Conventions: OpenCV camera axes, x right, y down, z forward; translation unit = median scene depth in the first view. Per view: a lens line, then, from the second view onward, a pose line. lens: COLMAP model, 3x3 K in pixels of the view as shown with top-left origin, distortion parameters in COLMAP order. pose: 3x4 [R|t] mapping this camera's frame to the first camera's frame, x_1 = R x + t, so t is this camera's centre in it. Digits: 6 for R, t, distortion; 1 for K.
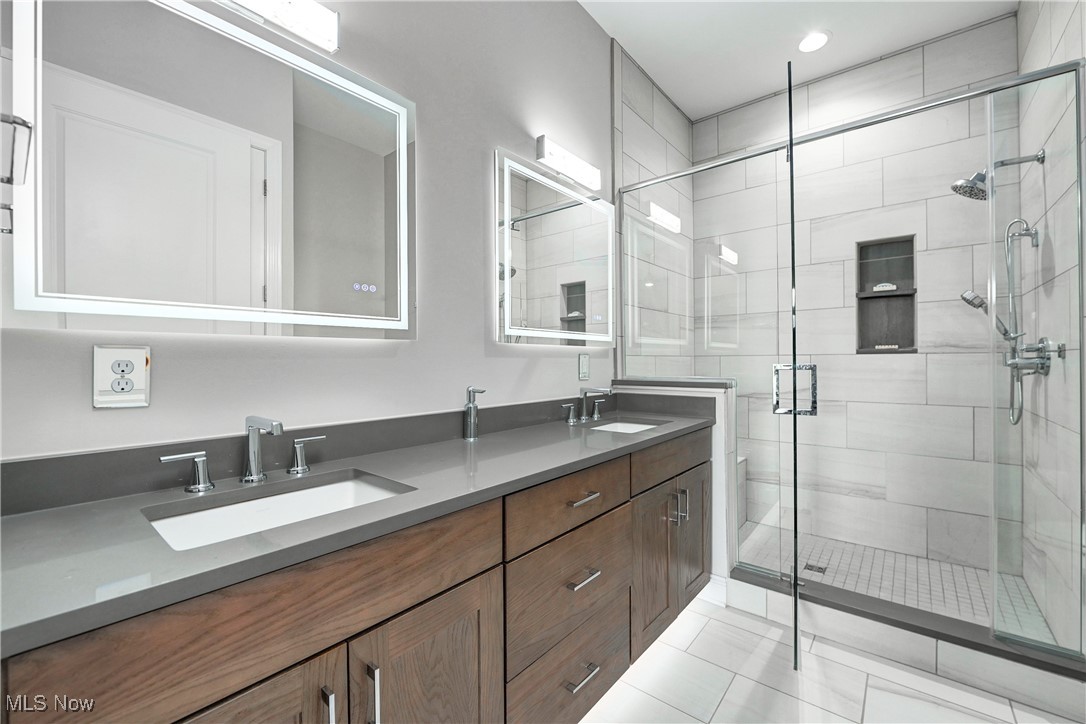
lens RADIAL K [[444.7, 0, 545.9], [0, 444.7, 360.3], [0, 0, 1]] dist [-0.005860, -0.000128]
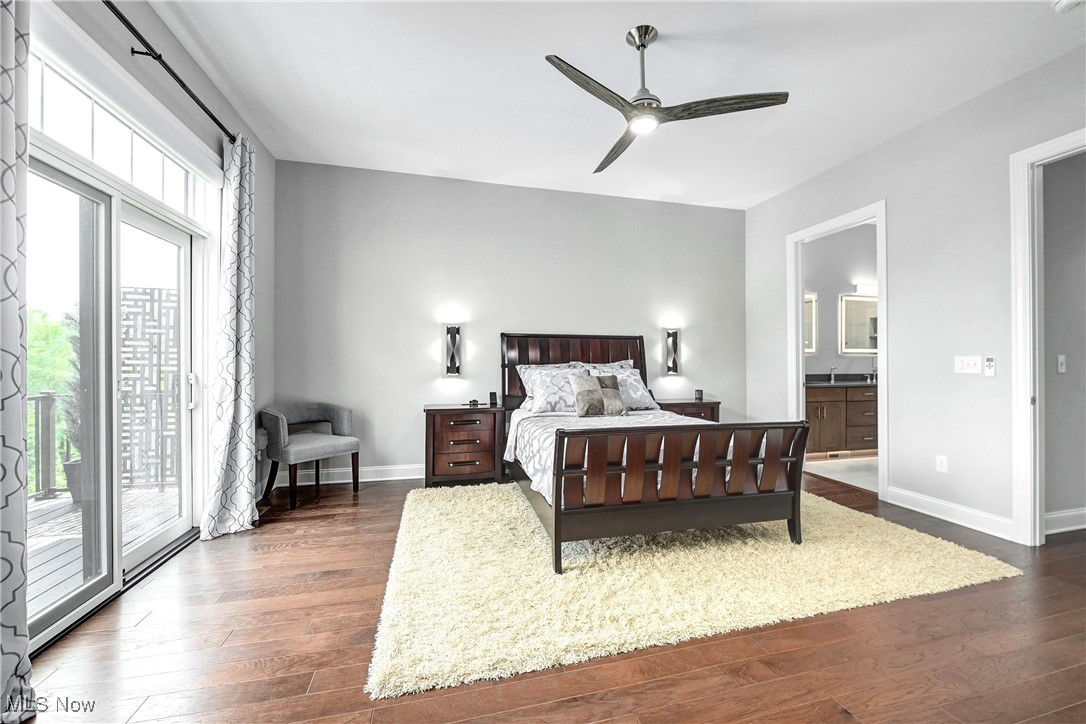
lens RADIAL K [[444.7, 0, 554.9], [0, 444.7, 358.5], [0, 0, 1]] dist [-0.005860, -0.000128]
pose [[0.818710, 0.001088, -0.574207, 0.043354], [-0.002251, 0.999997, -0.001315, 0.001278], [0.574203, 0.002369, 0.818709, -2.611778]]
